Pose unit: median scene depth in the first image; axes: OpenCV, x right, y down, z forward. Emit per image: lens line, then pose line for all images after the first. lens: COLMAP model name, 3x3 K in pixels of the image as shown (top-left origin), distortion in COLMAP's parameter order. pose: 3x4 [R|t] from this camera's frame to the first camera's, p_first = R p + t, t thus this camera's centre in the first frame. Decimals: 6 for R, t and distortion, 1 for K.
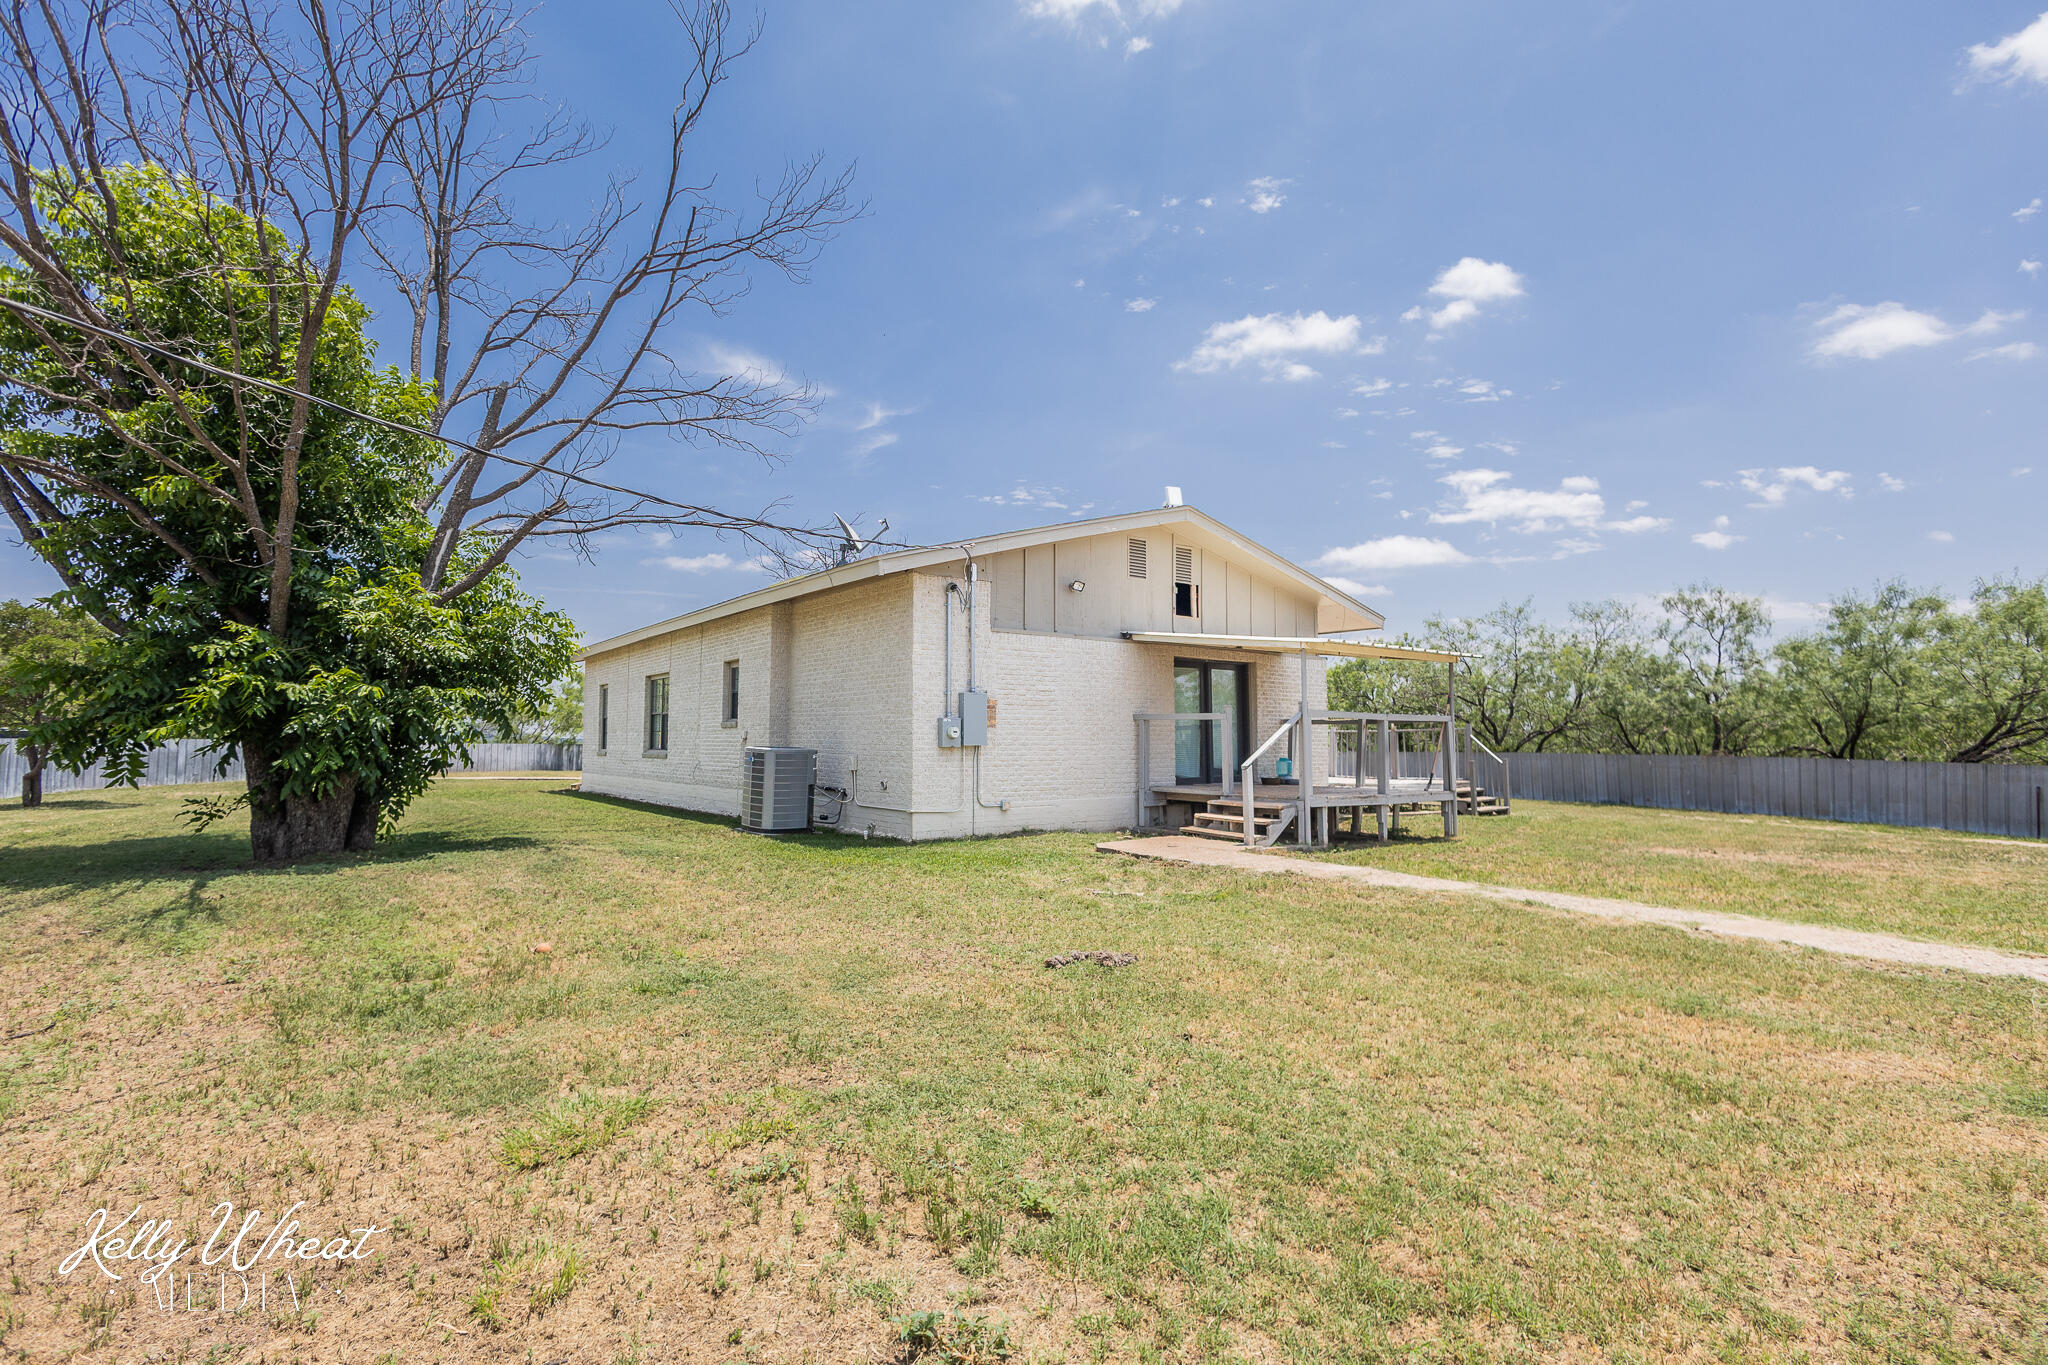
lens RADIAL K [[945.1, 0, 1020.3], [0, 945.1, 677.3], [0, 0, 1]] dist [-0.000359, 0.000920]
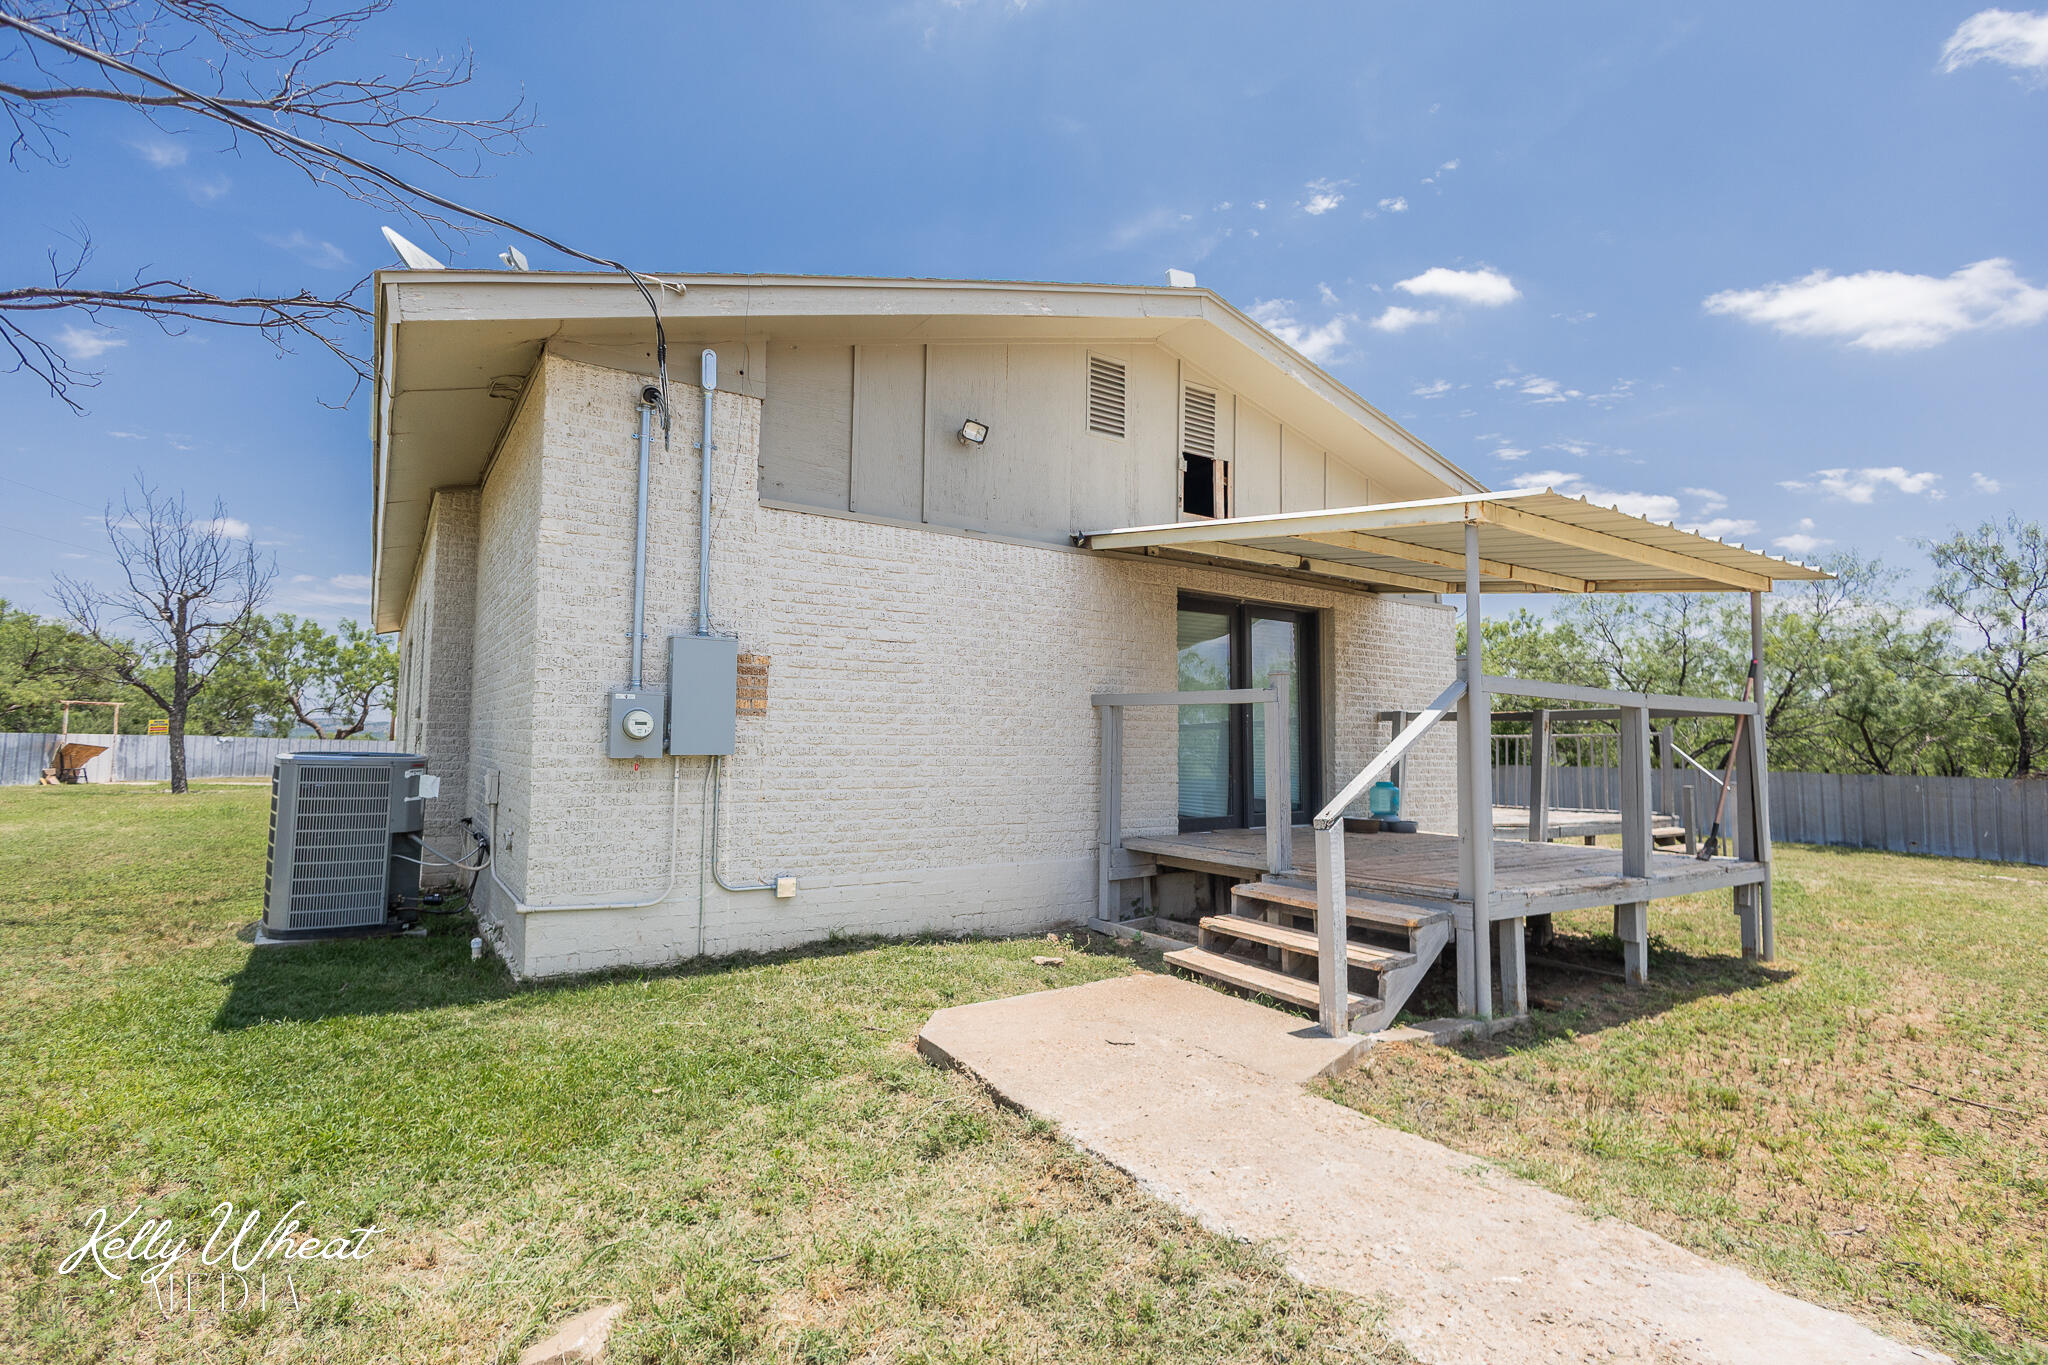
lens RADIAL K [[945.1, 0, 1025.0], [0, 945.1, 680.1], [0, 0, 1]] dist [-0.000359, 0.000920]
pose [[0.998823, 0.006531, -0.048052, 0.108031], [-0.006648, 0.999975, -0.002275, 0.032296], [0.048036, 0.002592, 0.998842, 0.492523]]
